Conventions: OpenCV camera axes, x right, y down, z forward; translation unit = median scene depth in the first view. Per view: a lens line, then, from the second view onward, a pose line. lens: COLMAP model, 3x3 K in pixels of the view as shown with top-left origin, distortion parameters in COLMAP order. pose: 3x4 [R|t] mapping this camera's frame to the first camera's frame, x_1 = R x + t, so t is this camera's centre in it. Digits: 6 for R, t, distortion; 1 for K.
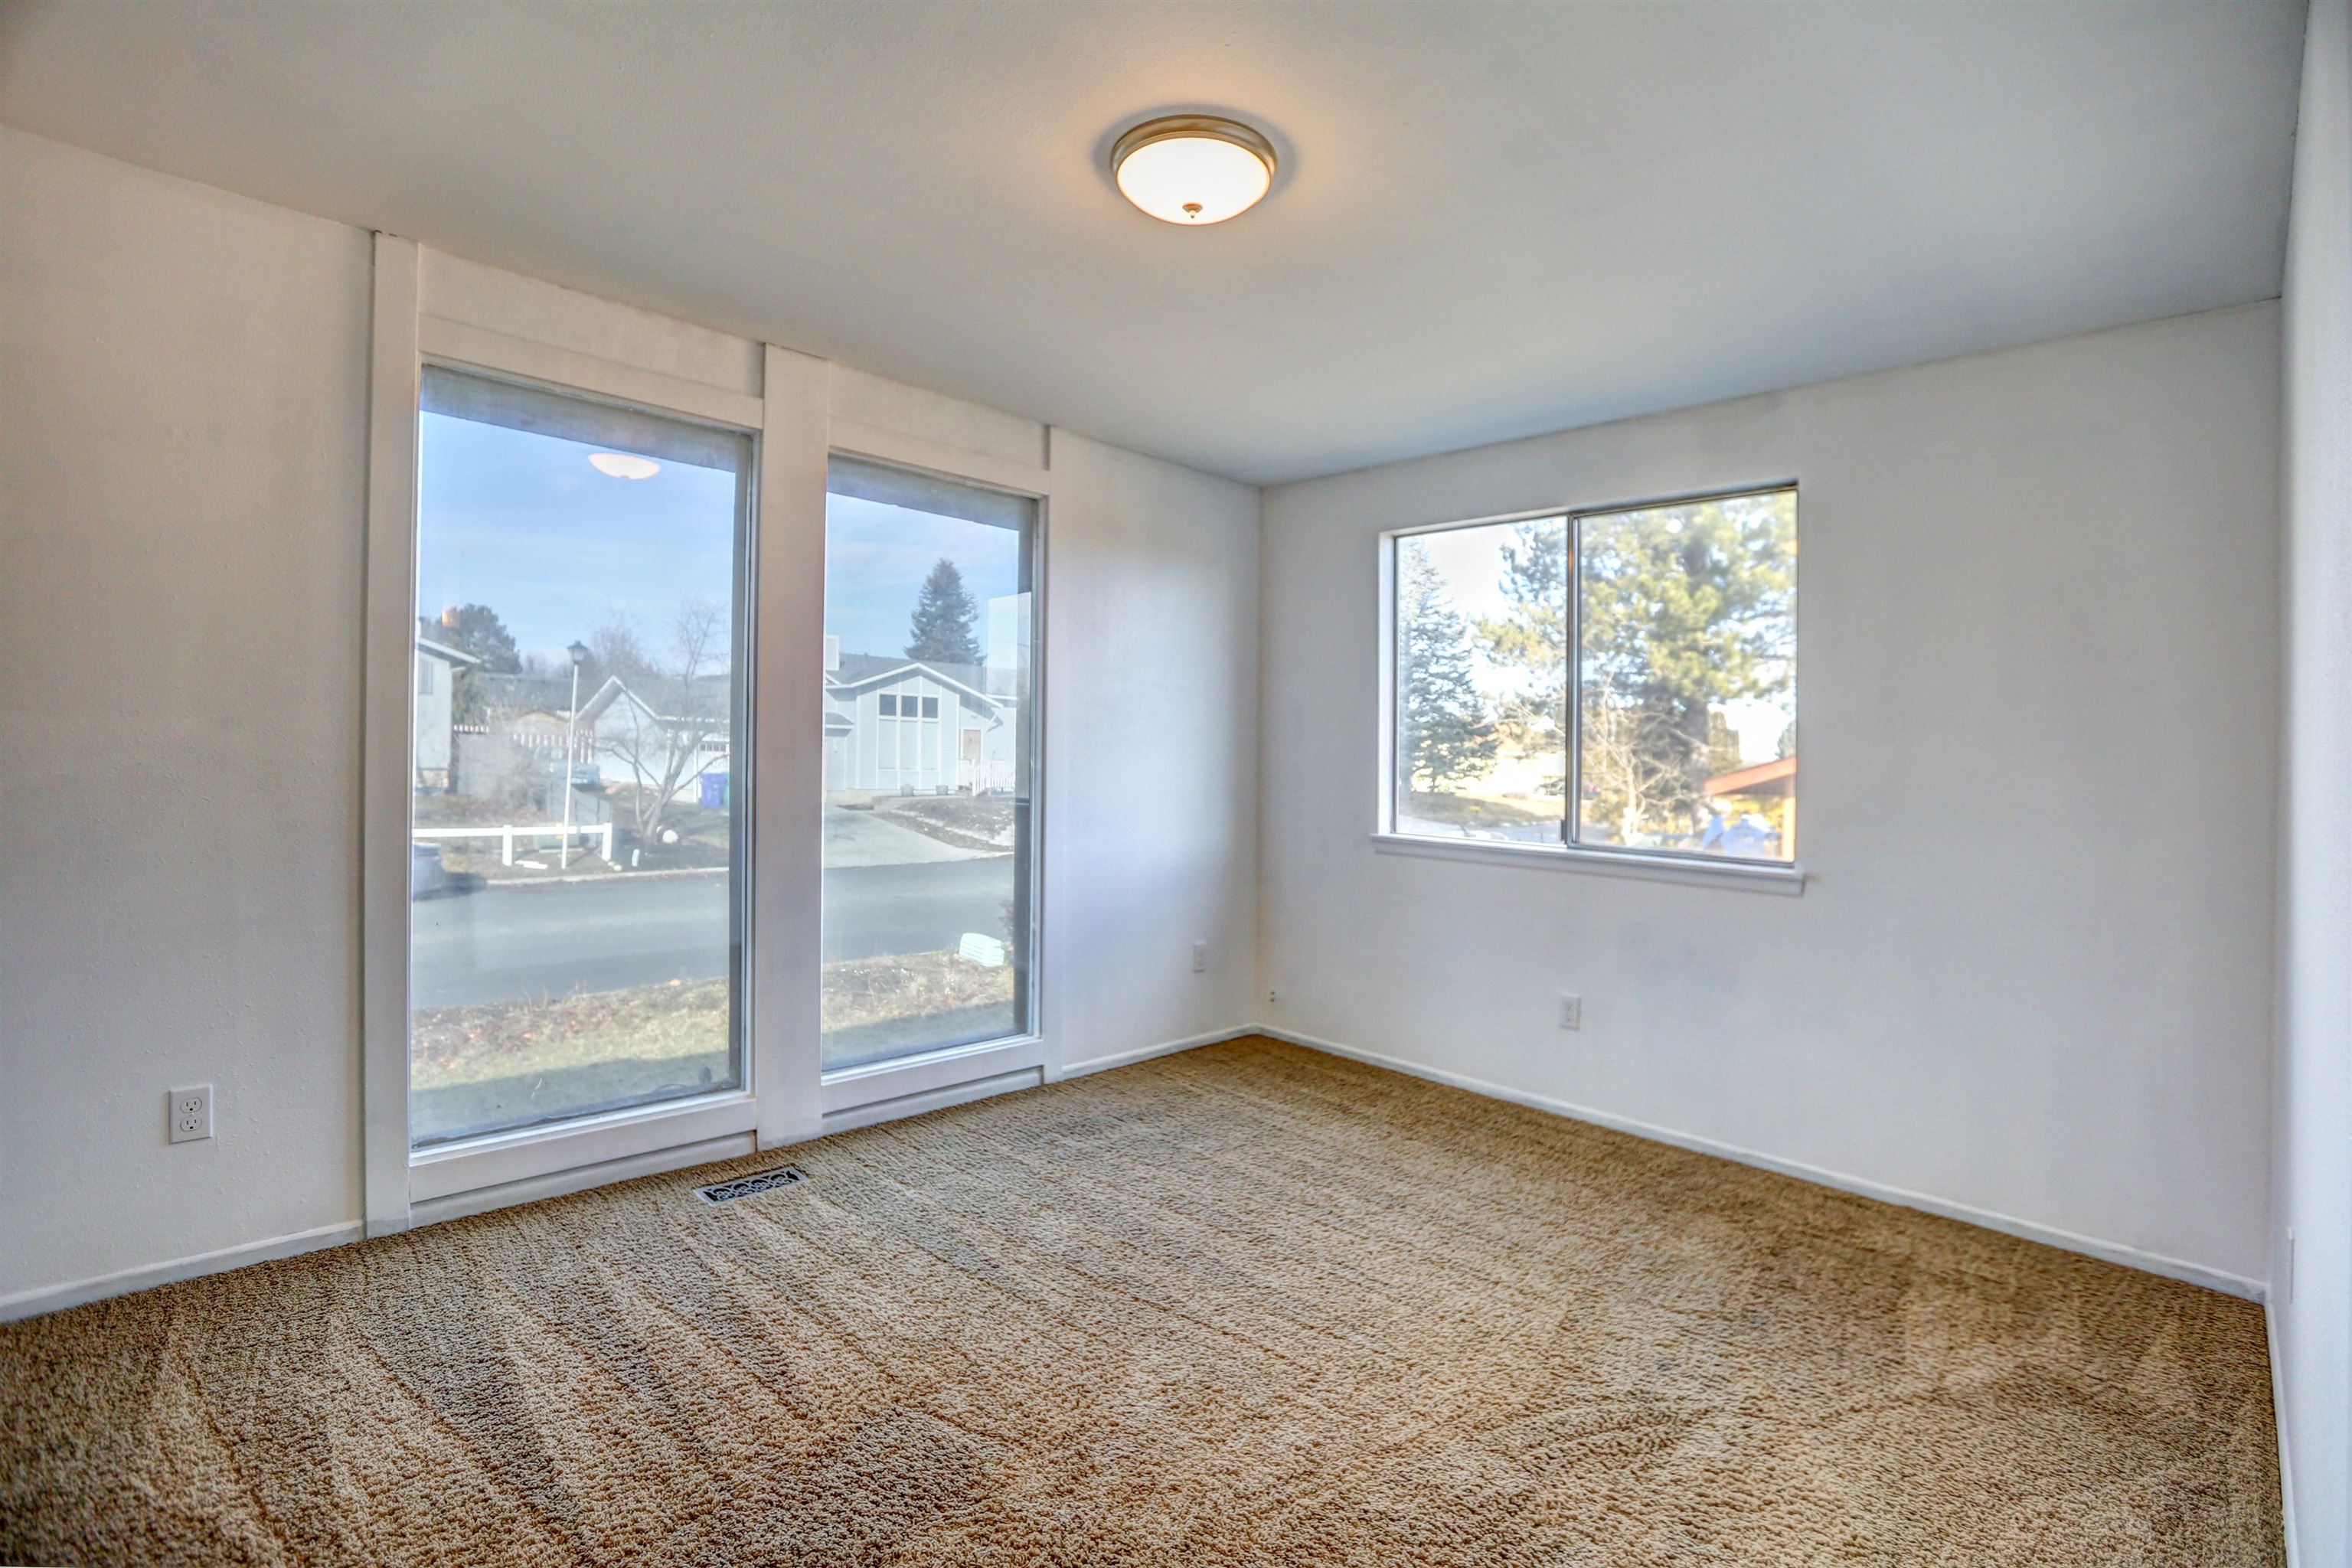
lens RADIAL K [[1105.4, 0, 1160.6], [0, 1105.4, 754.3], [0, 0, 1]] dist [-0.062020, 0.025821]
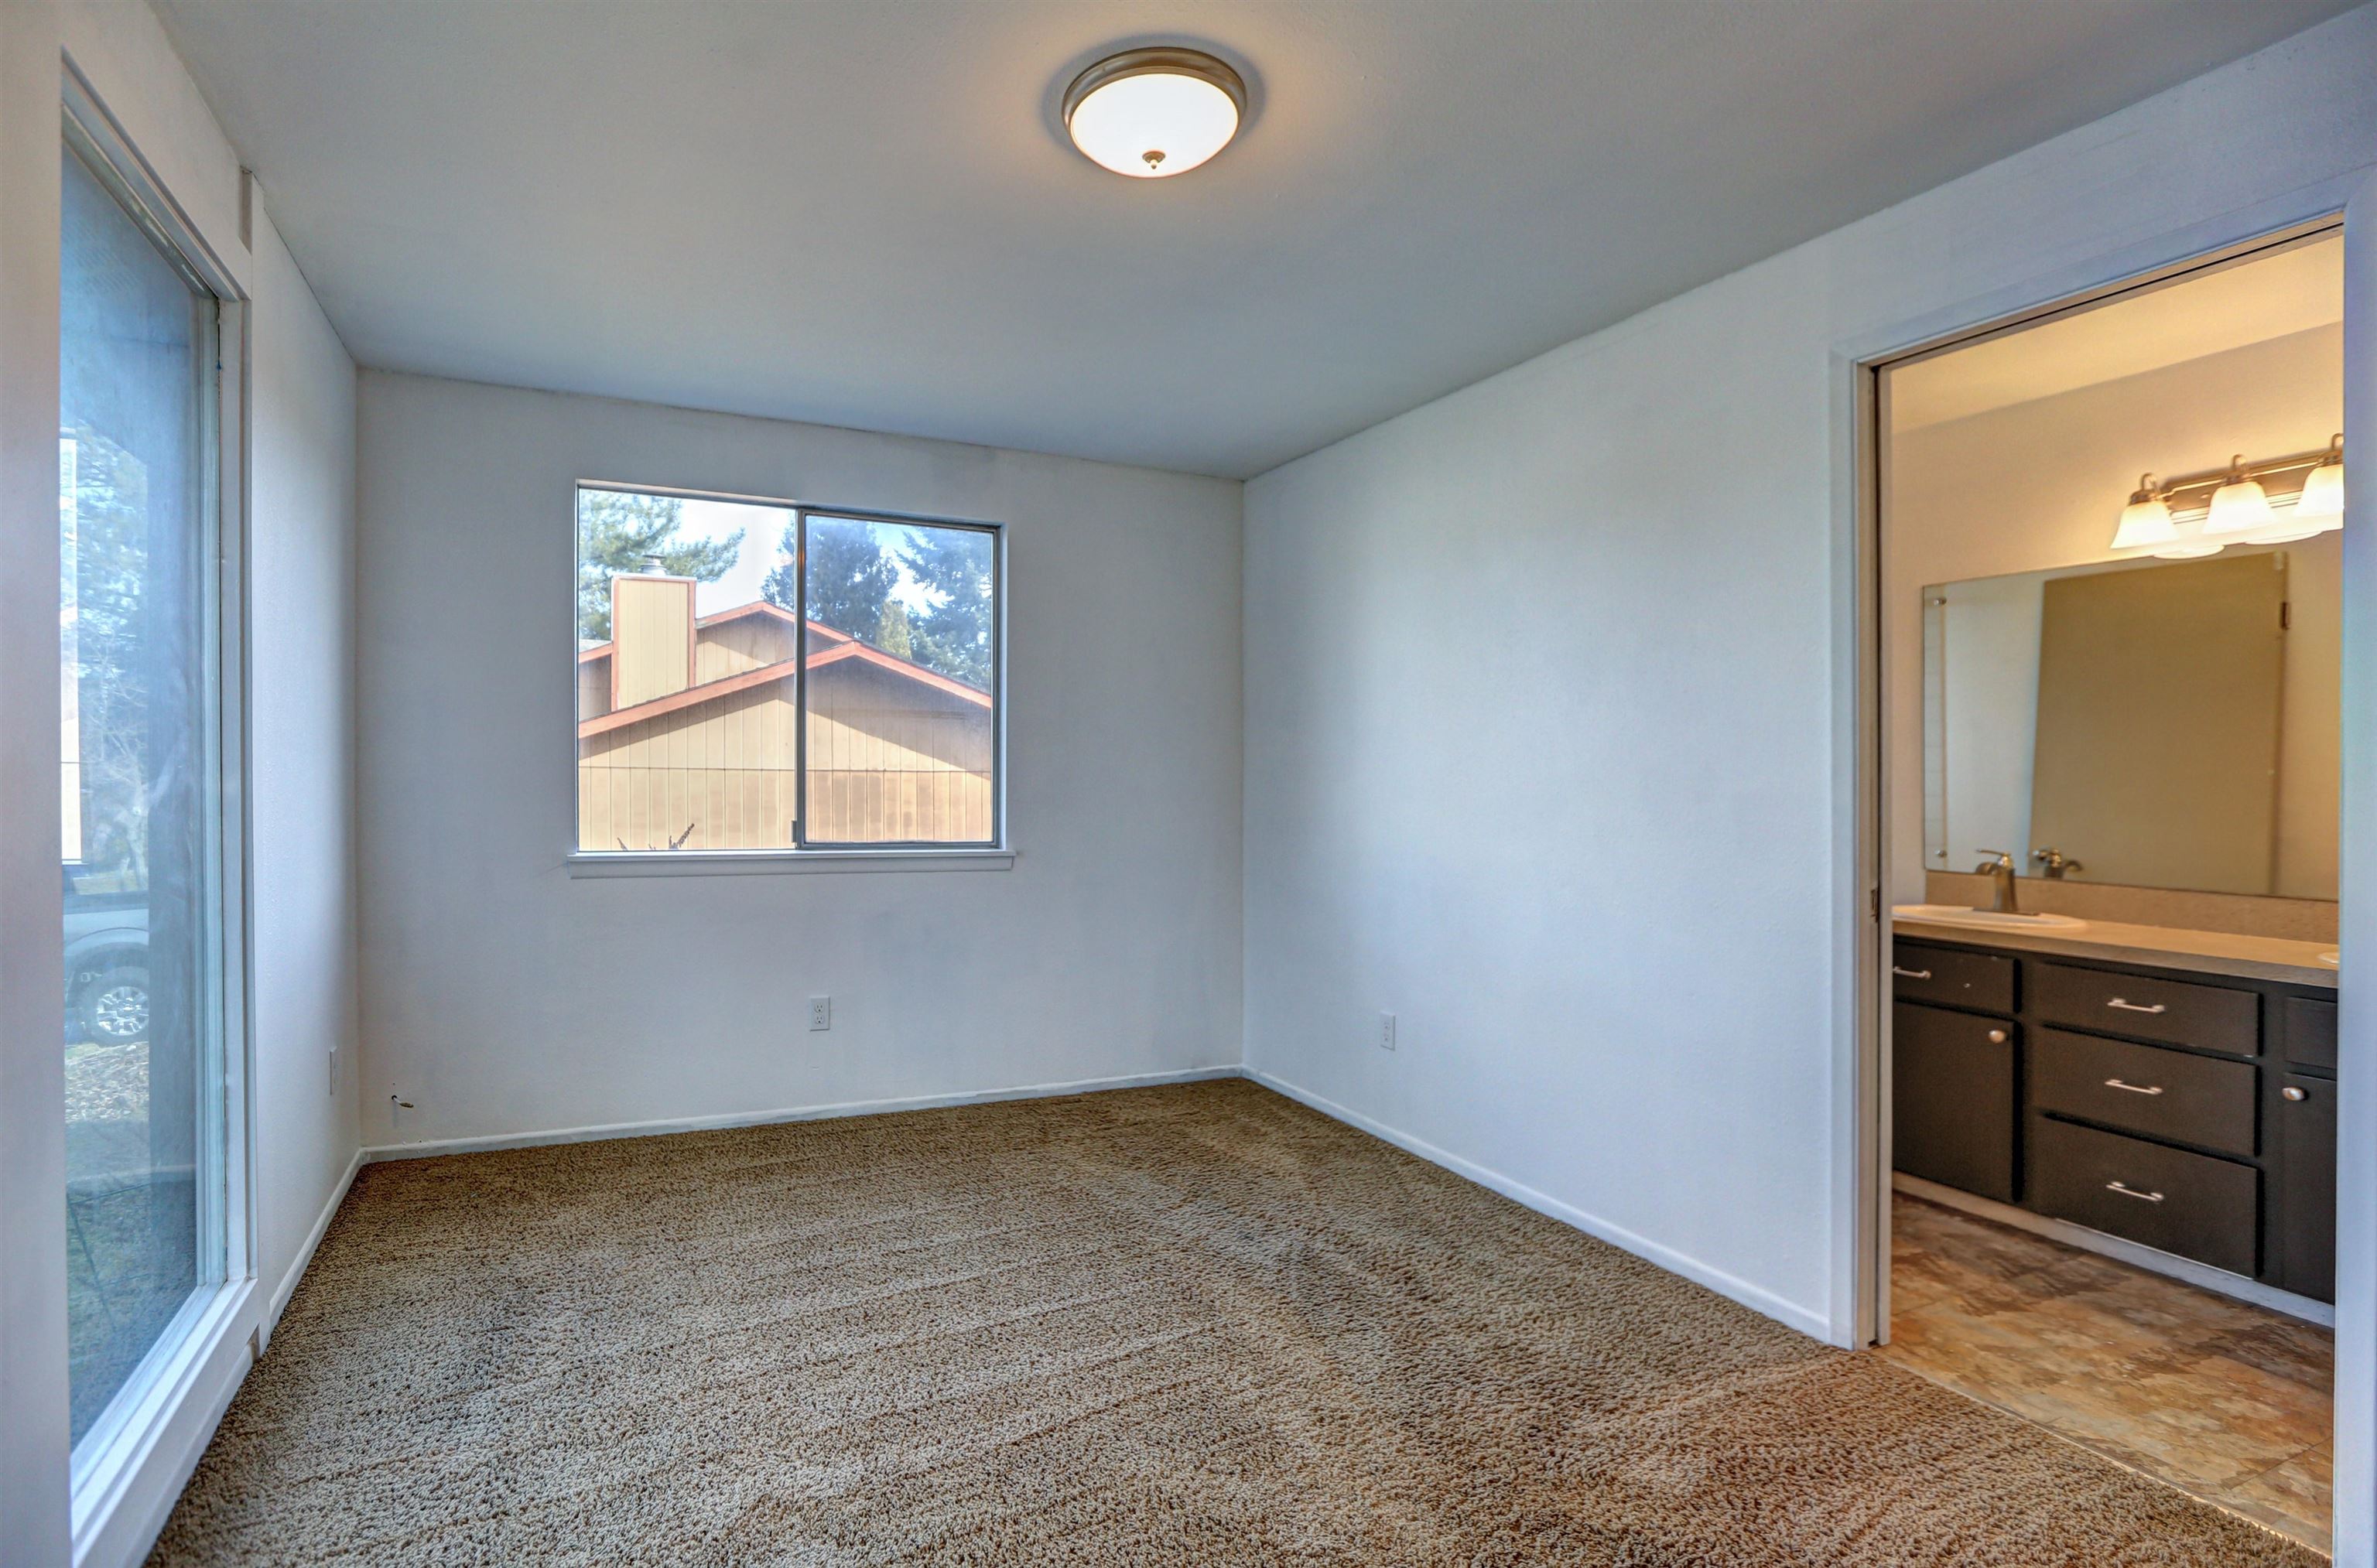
lens RADIAL K [[1059.1, 0, 1191.4], [0, 1059.1, 759.4], [0, 0, 1]] dist [-0.018255, 0.000143]
pose [[0.355406, -0.015192, 0.934588, -0.458314], [-0.001604, 0.999857, 0.016862, -0.013548], [-0.934711, -0.007492, 0.355331, 0.396844]]
